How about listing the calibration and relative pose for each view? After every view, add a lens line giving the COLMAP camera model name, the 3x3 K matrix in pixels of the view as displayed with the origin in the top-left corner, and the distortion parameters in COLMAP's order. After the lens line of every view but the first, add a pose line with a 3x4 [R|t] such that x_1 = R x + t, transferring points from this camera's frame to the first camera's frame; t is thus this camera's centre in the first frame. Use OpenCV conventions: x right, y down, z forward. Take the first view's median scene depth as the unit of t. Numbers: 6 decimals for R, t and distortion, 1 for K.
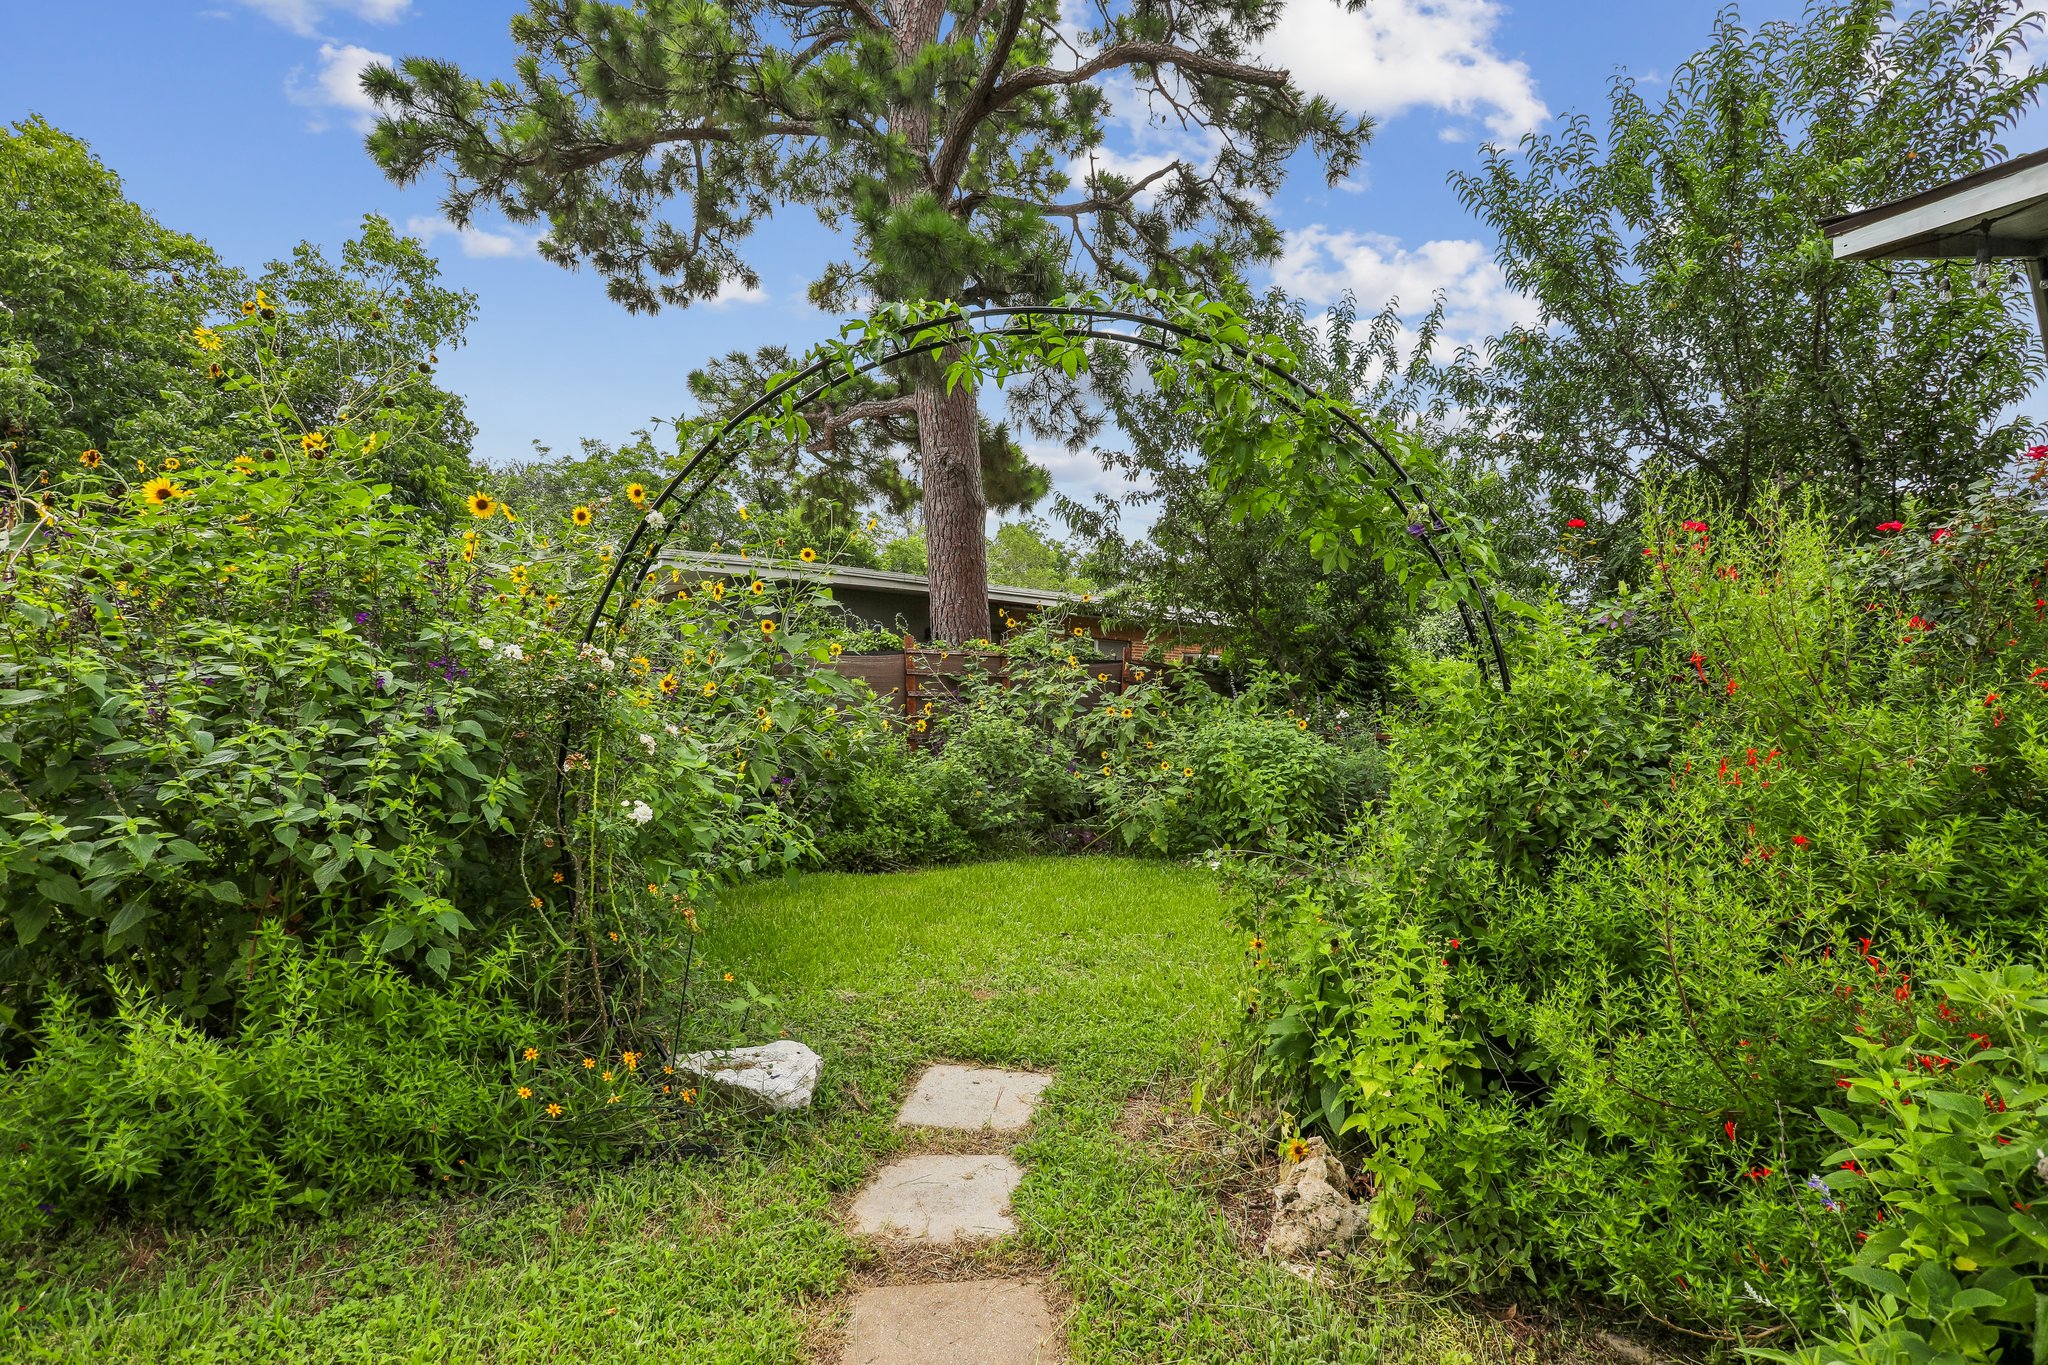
lens RADIAL K [[948.3, 0, 1028.3], [0, 948.3, 684.6], [0, 0, 1]] dist [-0.041513, 0.017171]
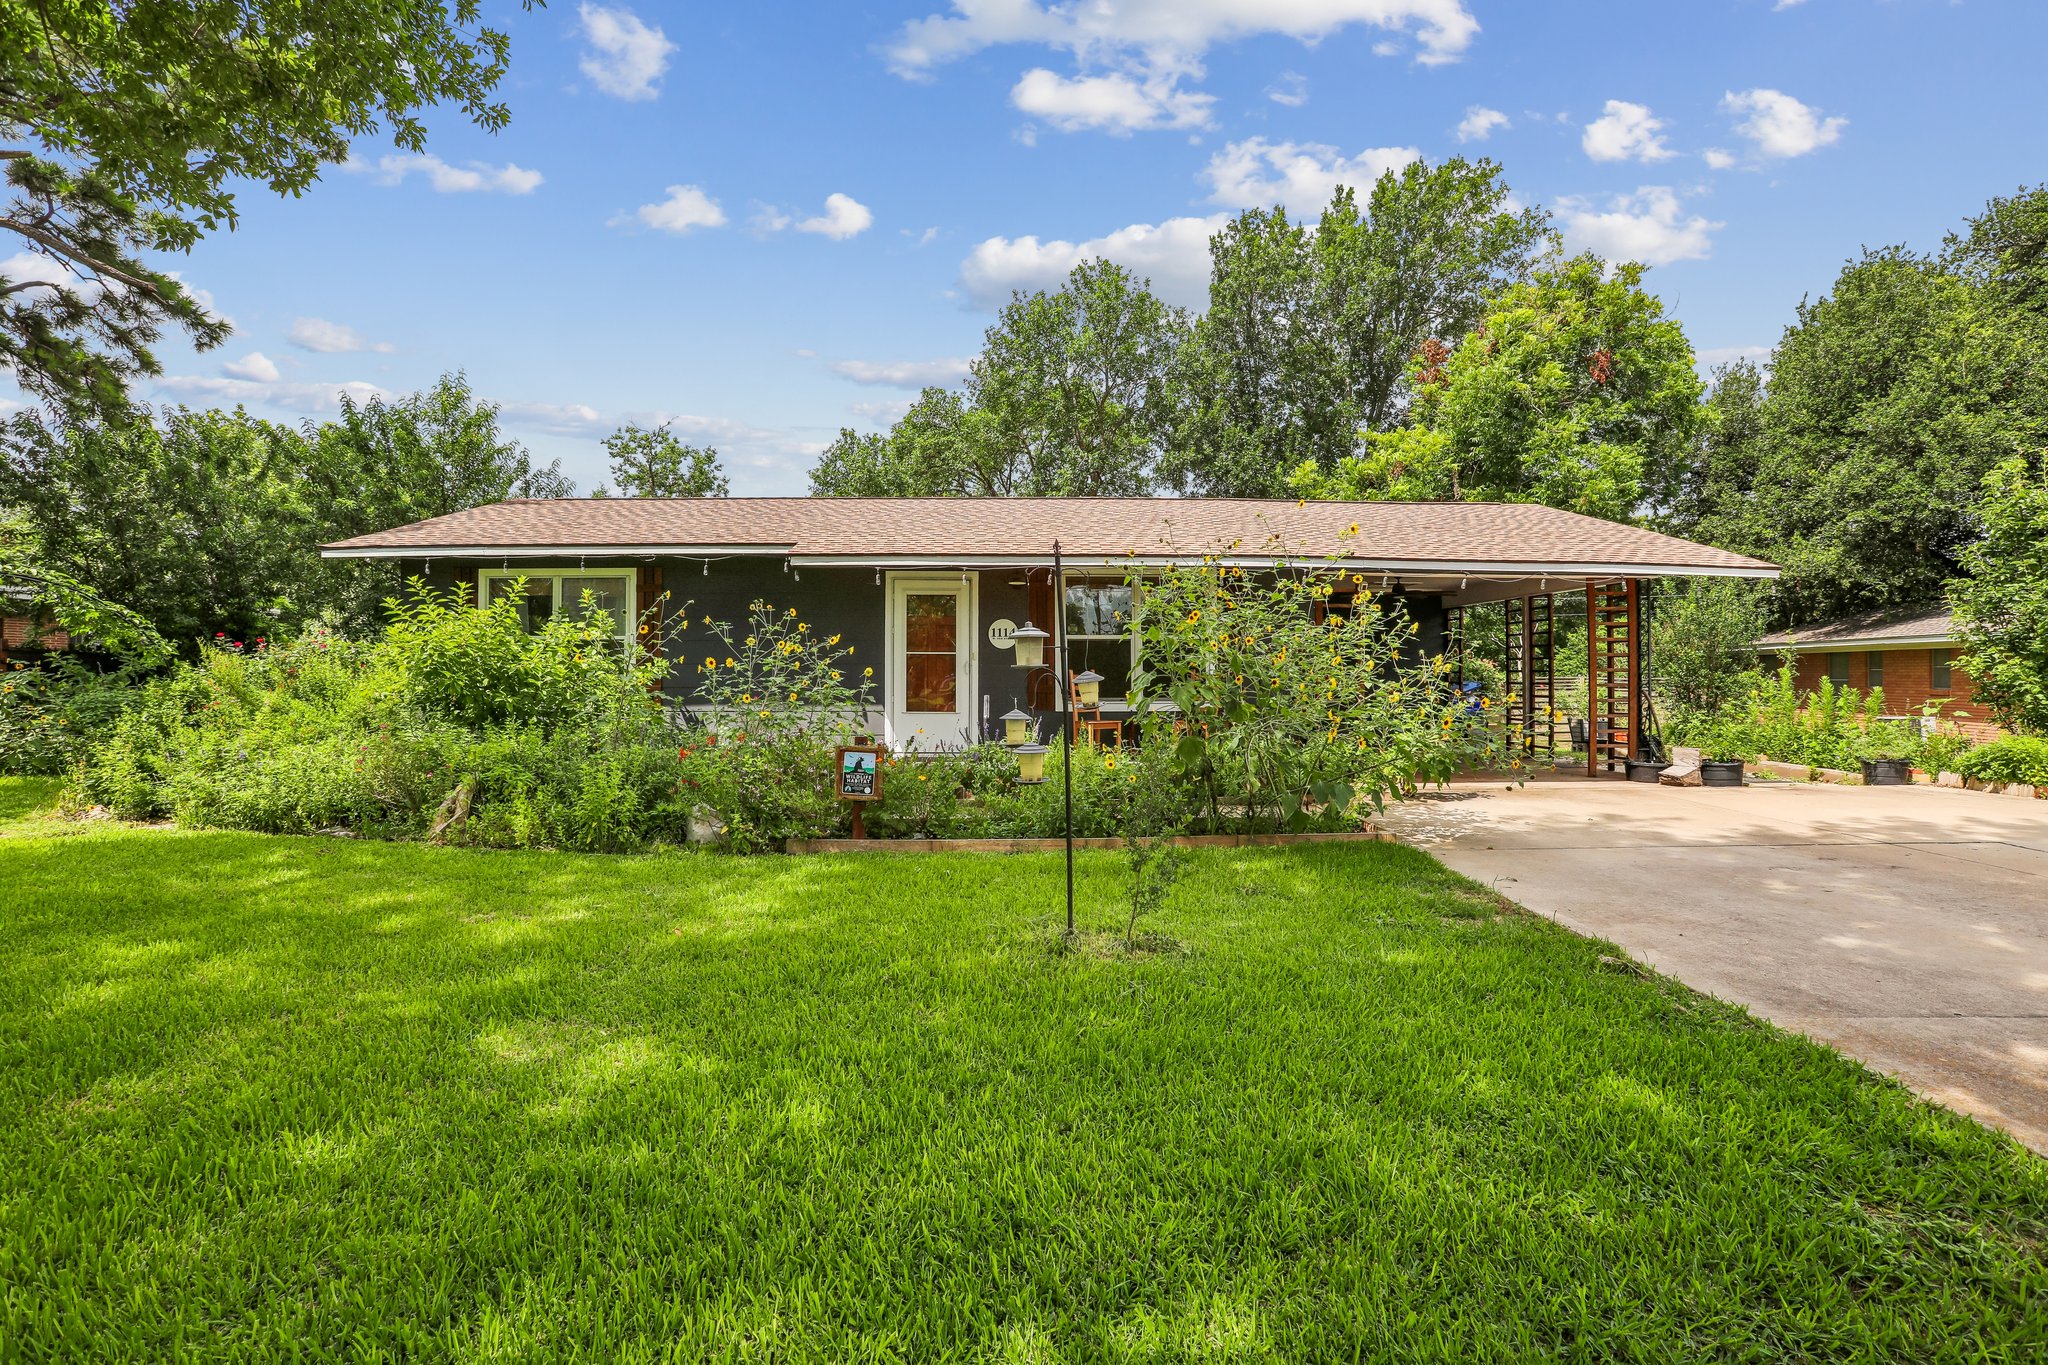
lens RADIAL K [[948.3, 0, 1036.8], [0, 948.3, 655.8], [0, 0, 1]] dist [-0.041513, 0.017171]
pose [[0.556121, 0.007705, 0.831066, -0.191202], [-0.015343, 0.999882, 0.000997, -0.043796], [-0.830960, -0.013305, 0.556173, -1.093427]]
